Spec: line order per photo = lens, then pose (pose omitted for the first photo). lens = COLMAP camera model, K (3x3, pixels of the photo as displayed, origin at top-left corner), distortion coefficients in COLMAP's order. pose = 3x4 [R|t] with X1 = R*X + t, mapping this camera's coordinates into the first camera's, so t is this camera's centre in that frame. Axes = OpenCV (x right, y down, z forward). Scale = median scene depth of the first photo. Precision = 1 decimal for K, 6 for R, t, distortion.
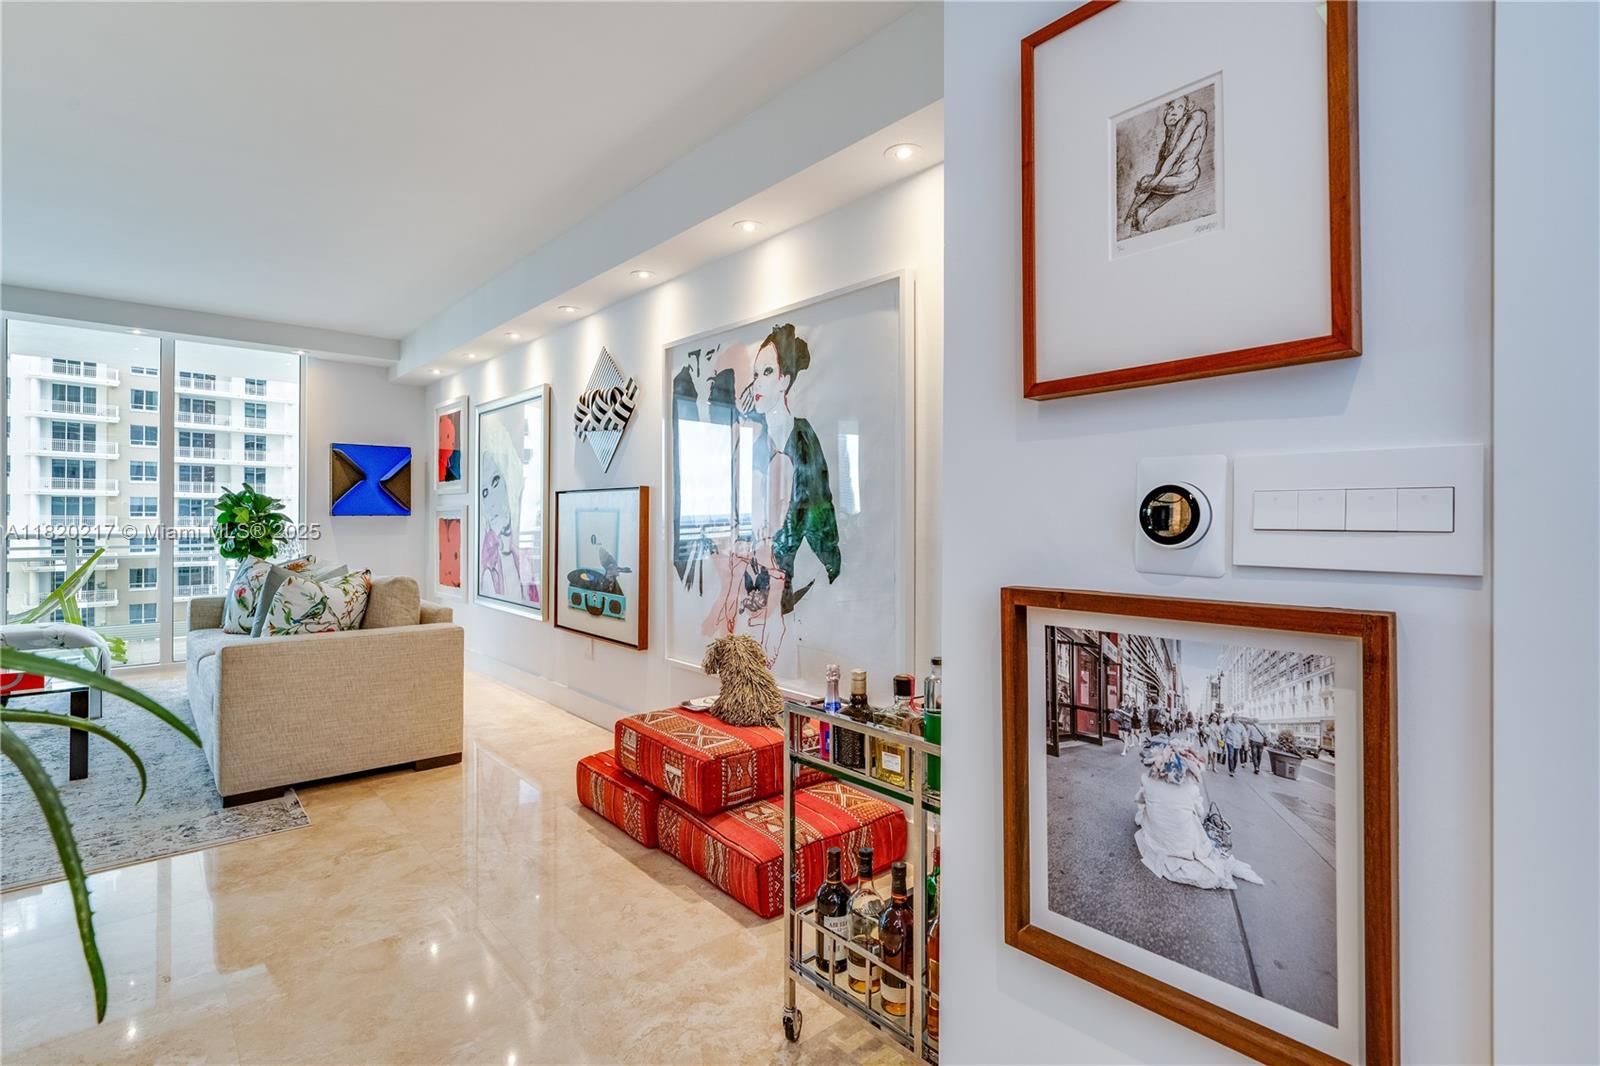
lens RADIAL K [[736.3, 0, 806.0], [0, 736.3, 517.1], [0, 0, 1]] dist [-0.004879, 0.000358]
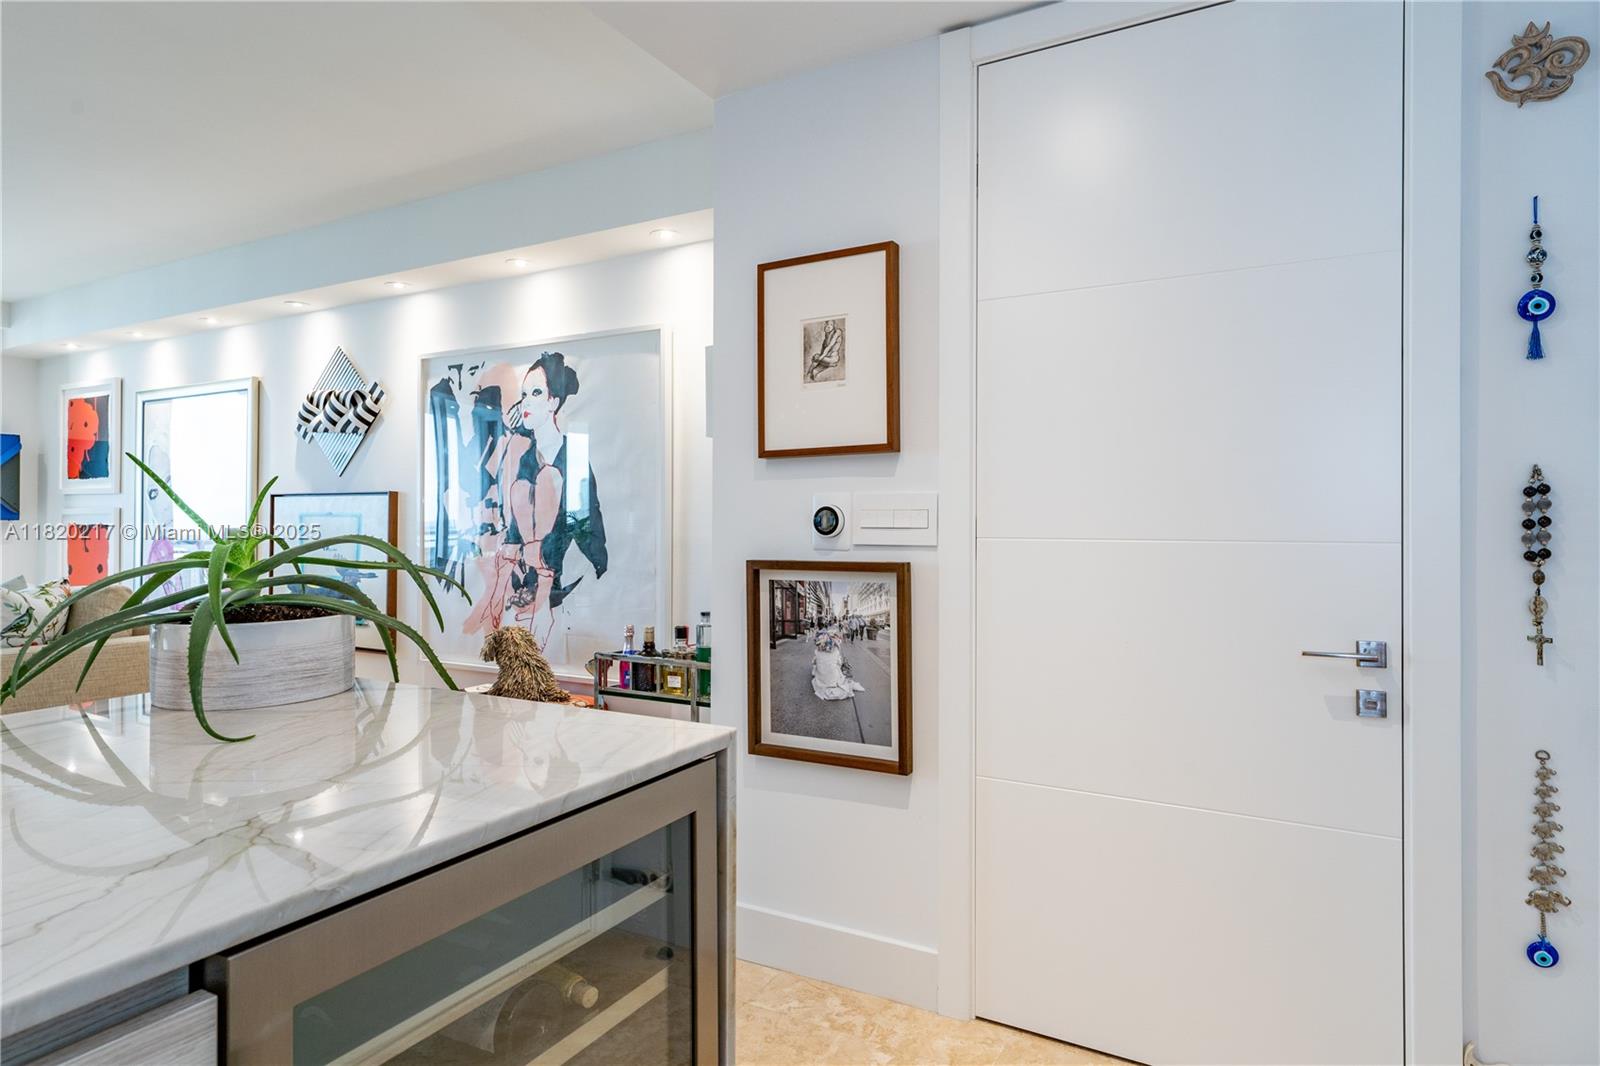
lens RADIAL K [[869.4, 0, 808.4], [0, 869.4, 520.5], [0, 0, 1]] dist [-0.002089, -0.001793]
pose [[0.938391, 0.002506, 0.345566, -0.125970], [-0.001310, 0.999992, -0.003696, 0.001570], [-0.345572, 0.003015, 0.938387, -0.404028]]
